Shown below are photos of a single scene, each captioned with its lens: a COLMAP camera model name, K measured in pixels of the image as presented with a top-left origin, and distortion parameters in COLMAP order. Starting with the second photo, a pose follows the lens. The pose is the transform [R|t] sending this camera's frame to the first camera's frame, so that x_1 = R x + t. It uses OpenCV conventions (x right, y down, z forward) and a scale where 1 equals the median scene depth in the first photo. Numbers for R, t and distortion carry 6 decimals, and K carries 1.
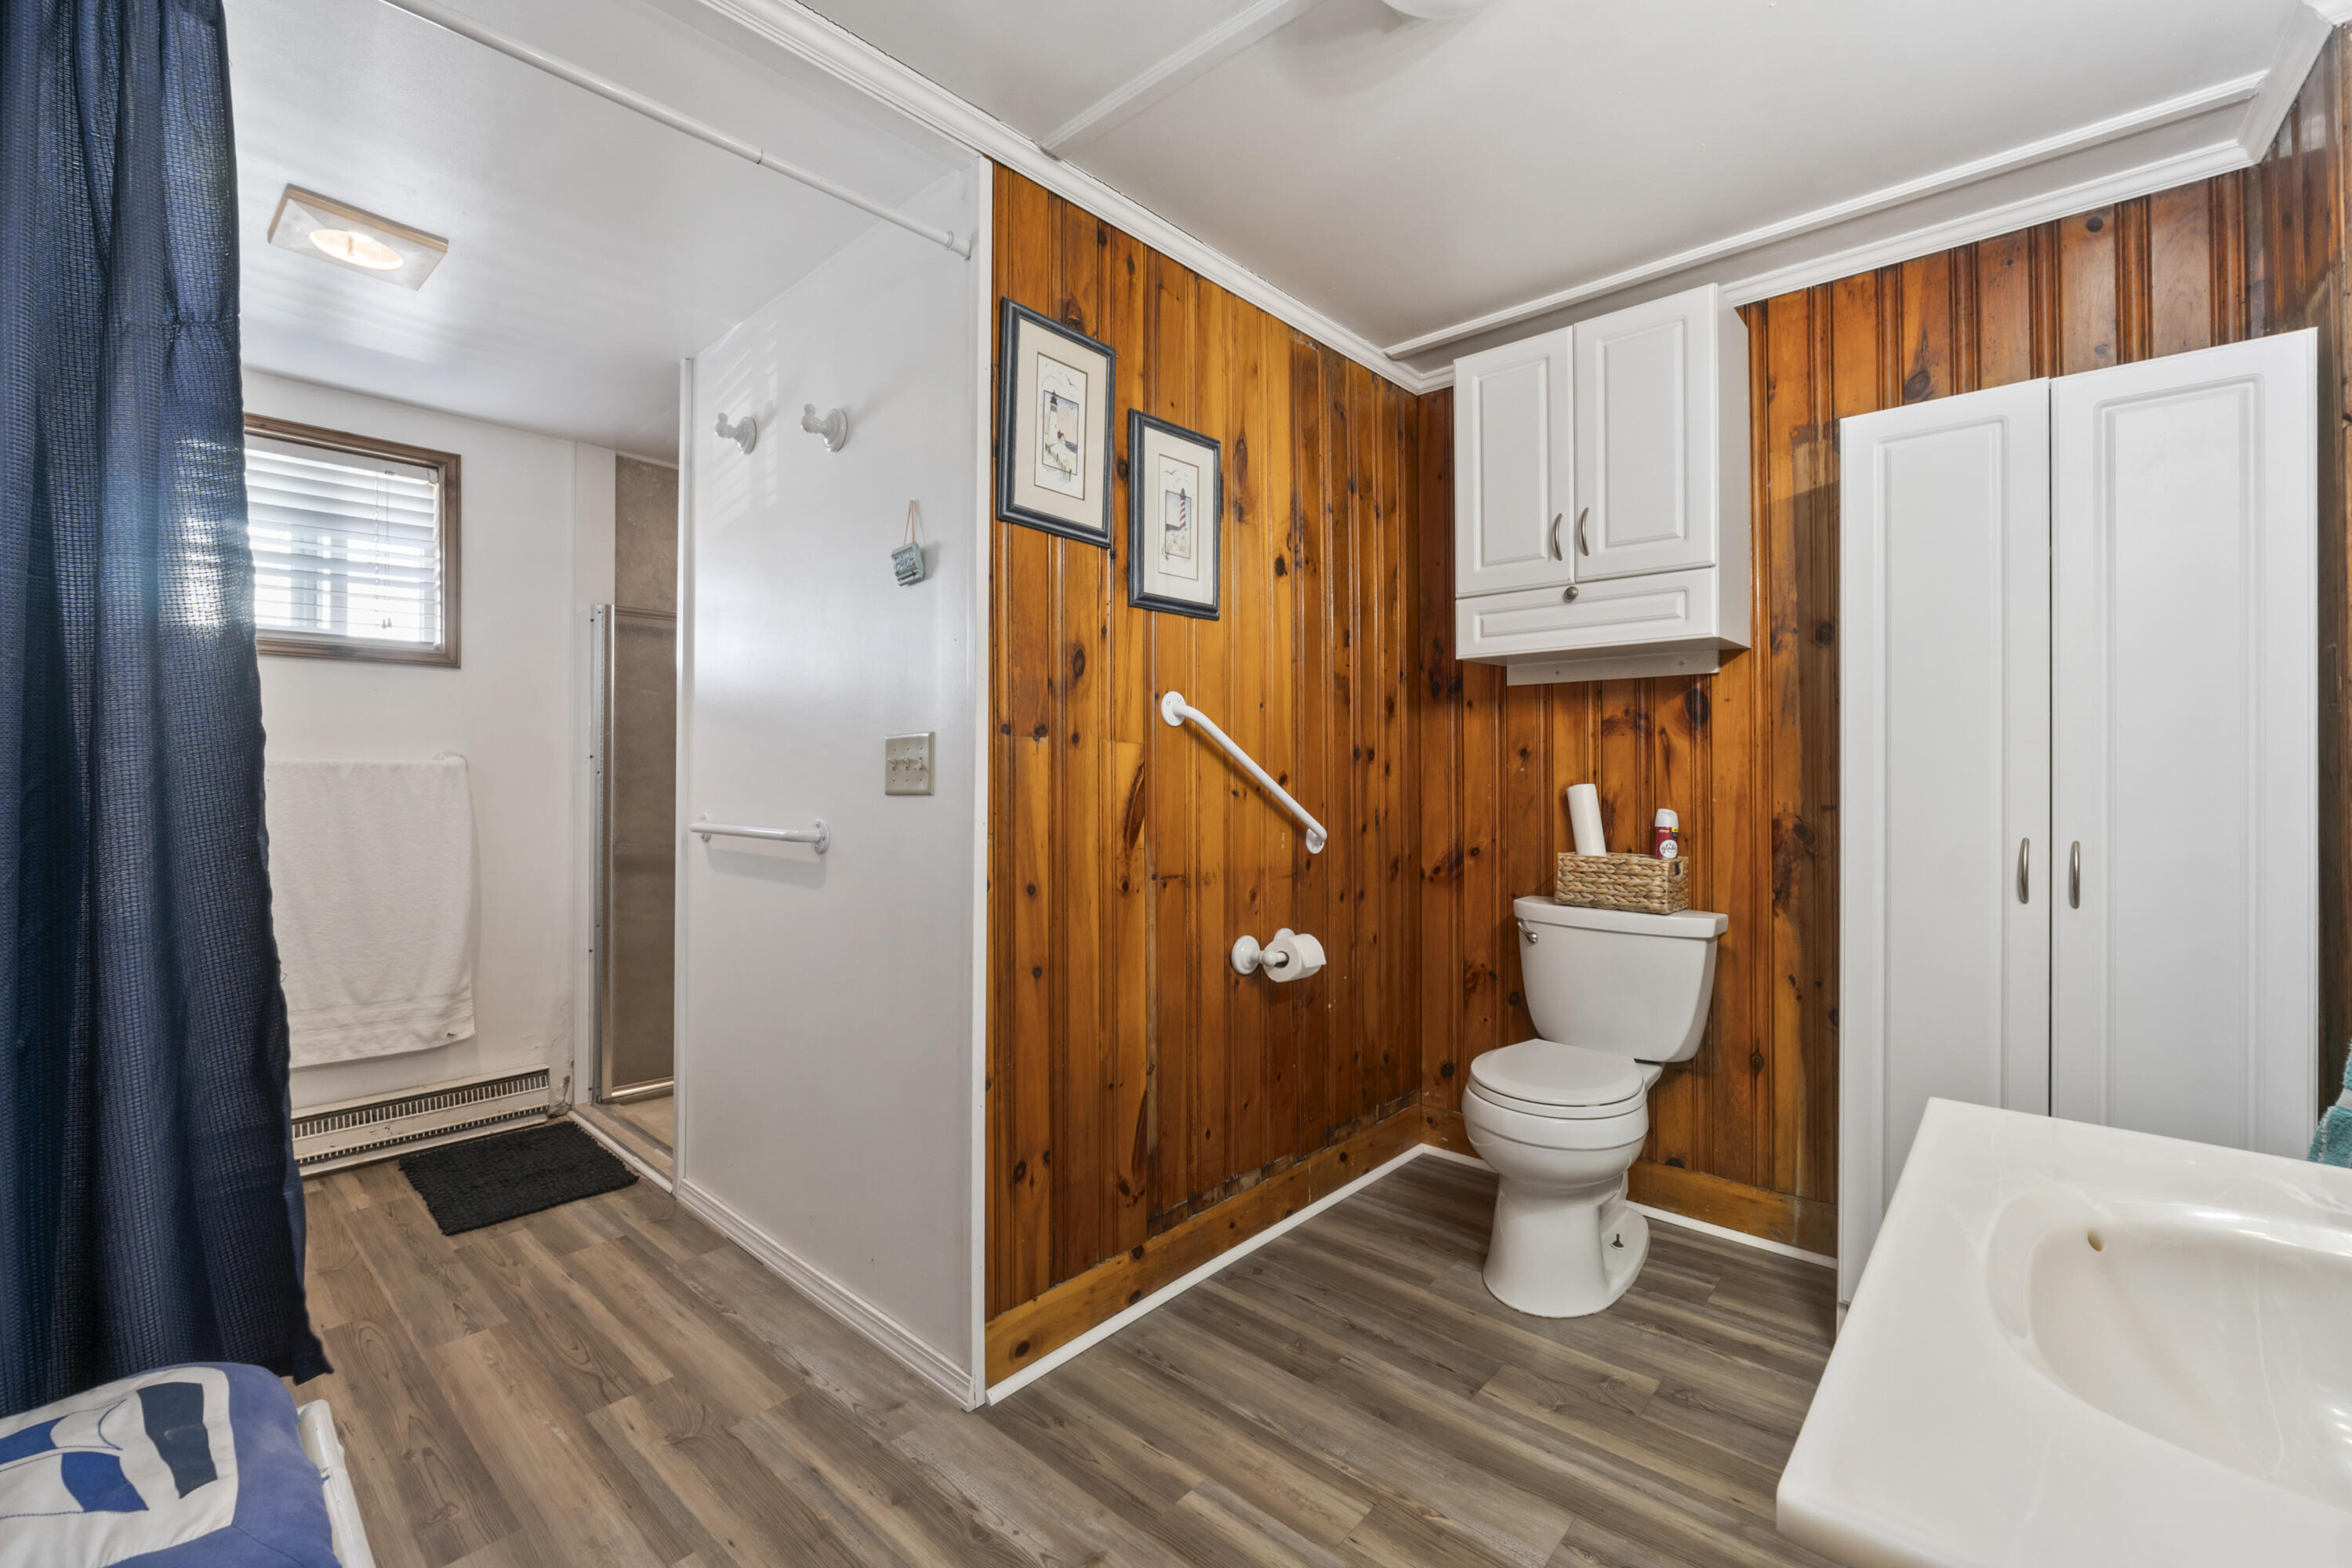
lens RADIAL K [[985.9, 0, 1163.0], [0, 985.9, 771.0], [0, 0, 1]] dist [-0.008850, 0.000556]
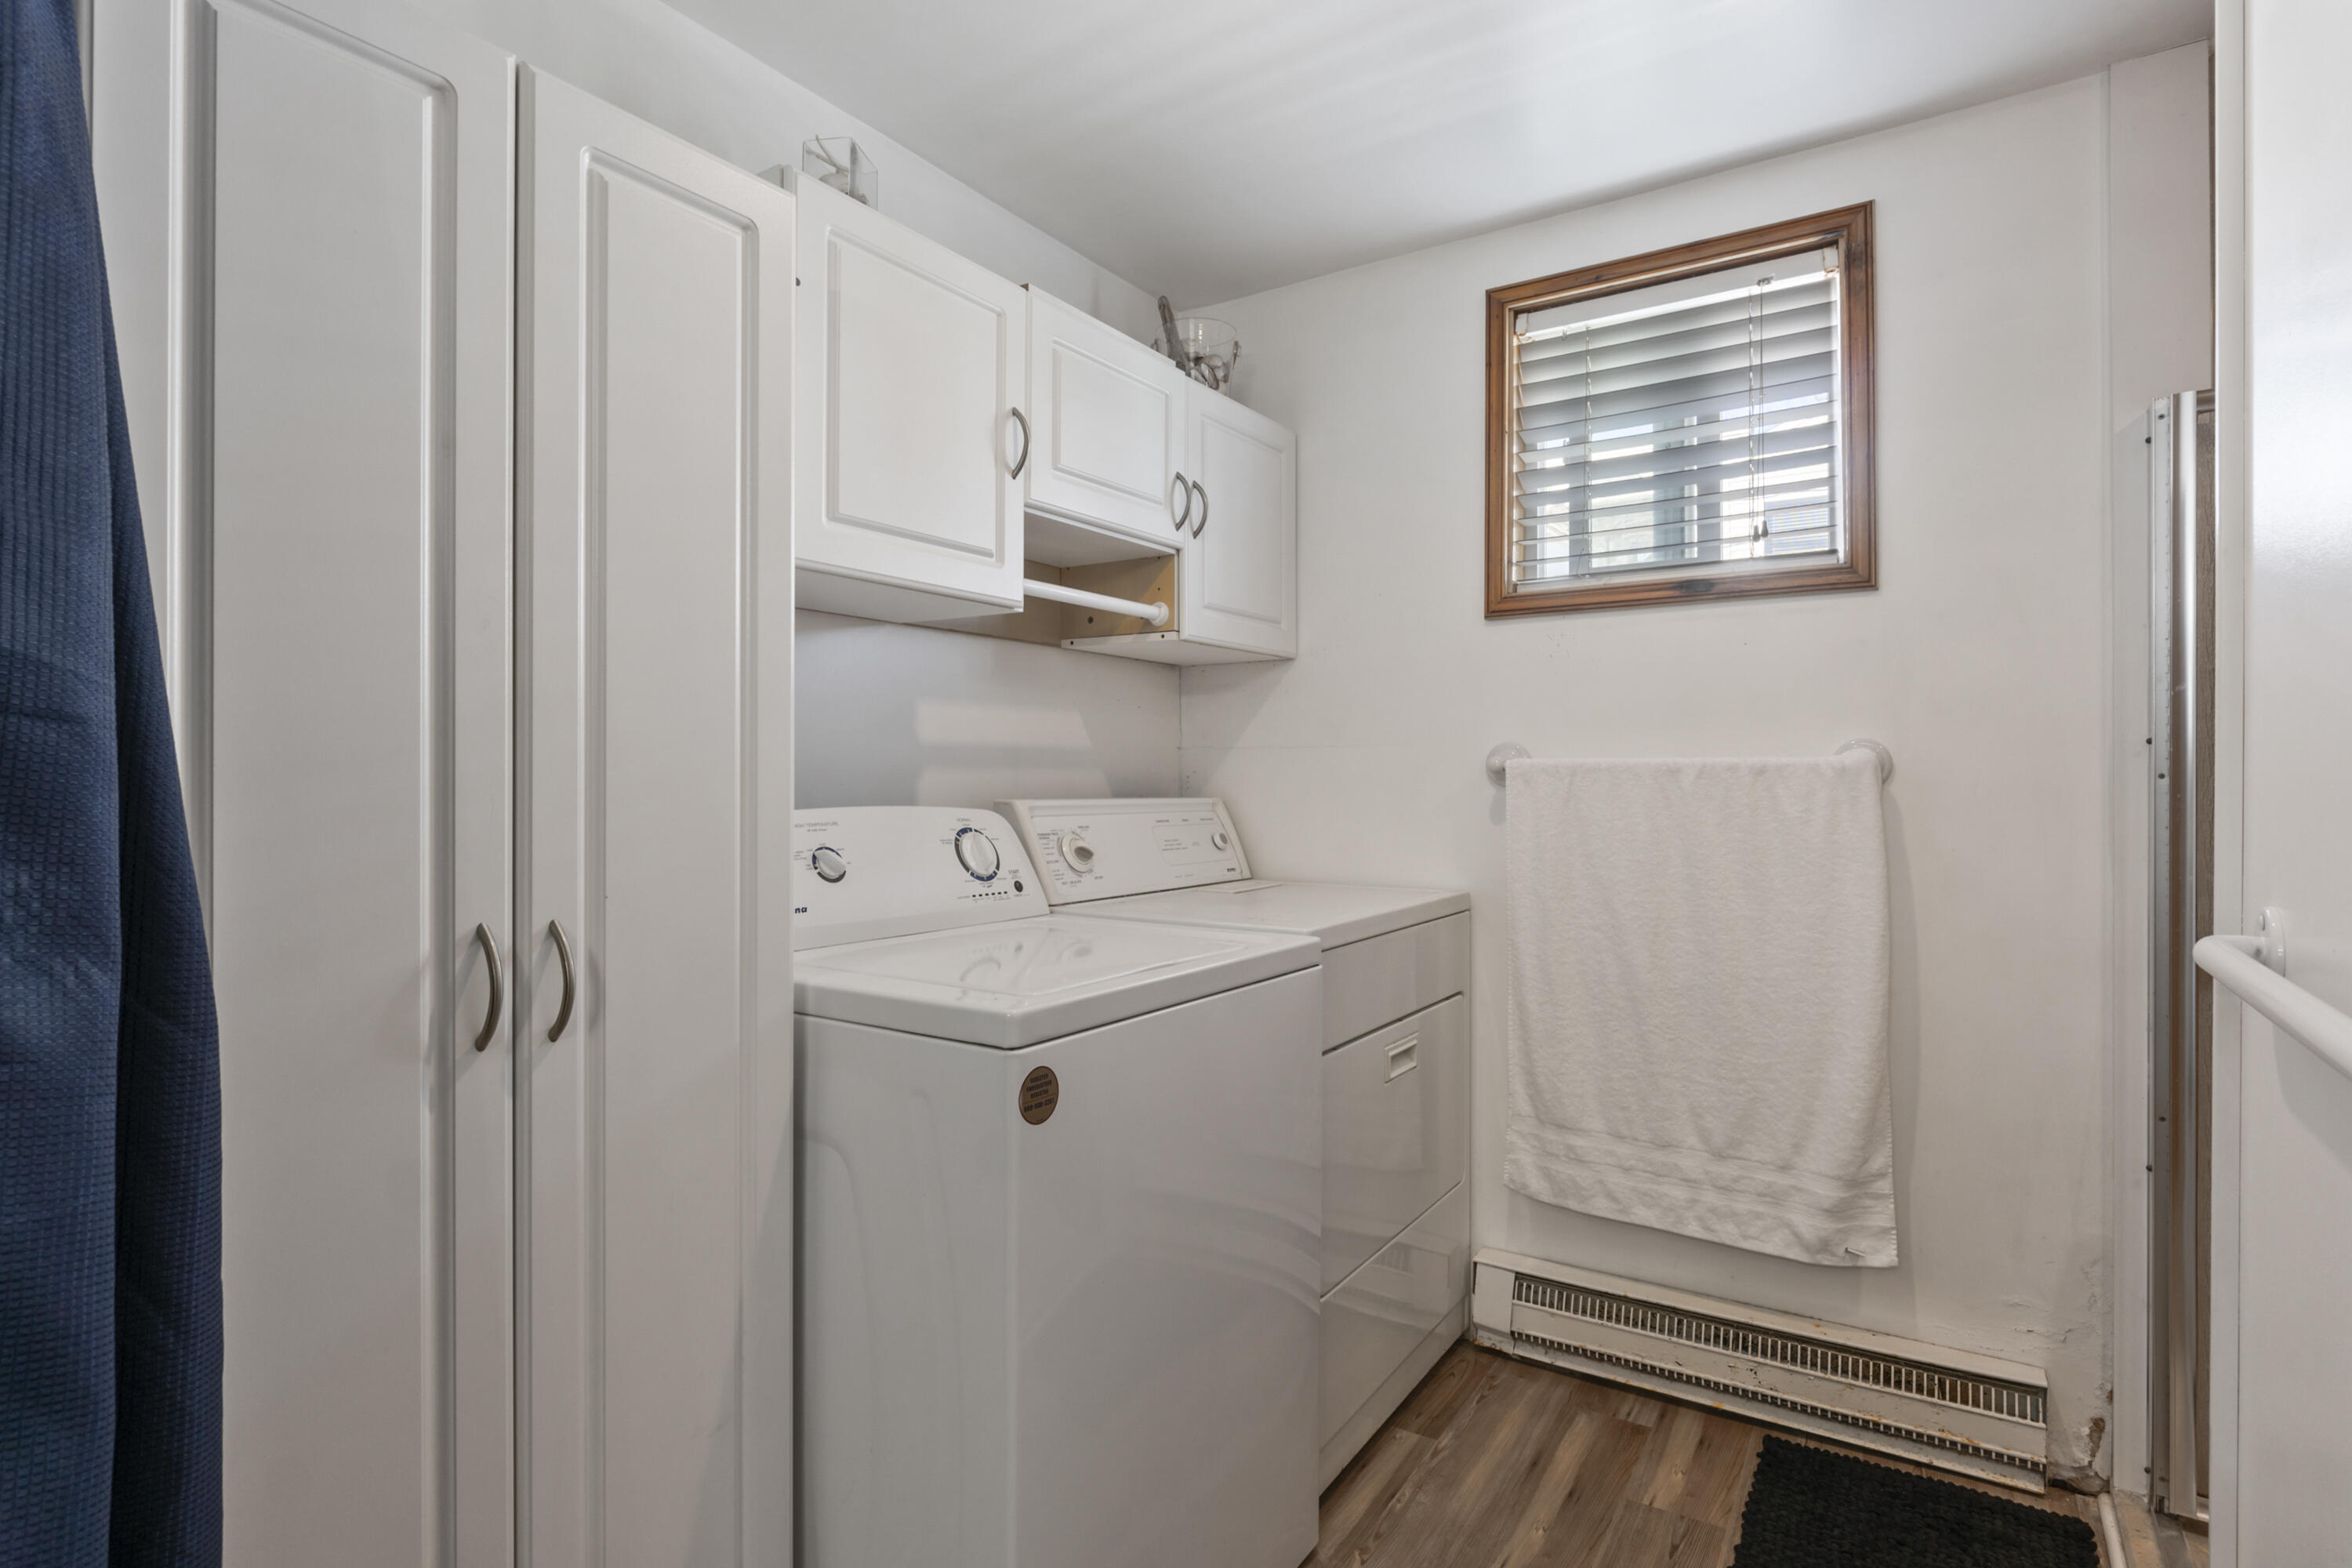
lens RADIAL K [[1197.7, 0, 1187.9], [0, 1197.7, 765.5], [0, 0, 1]] dist [-0.005561, -0.000332]
pose [[0.164224, 0.000662, -0.986423, -0.123666], [0.014745, 0.999886, 0.003126, -0.013252], [0.986313, -0.015059, 0.164195, 0.527766]]
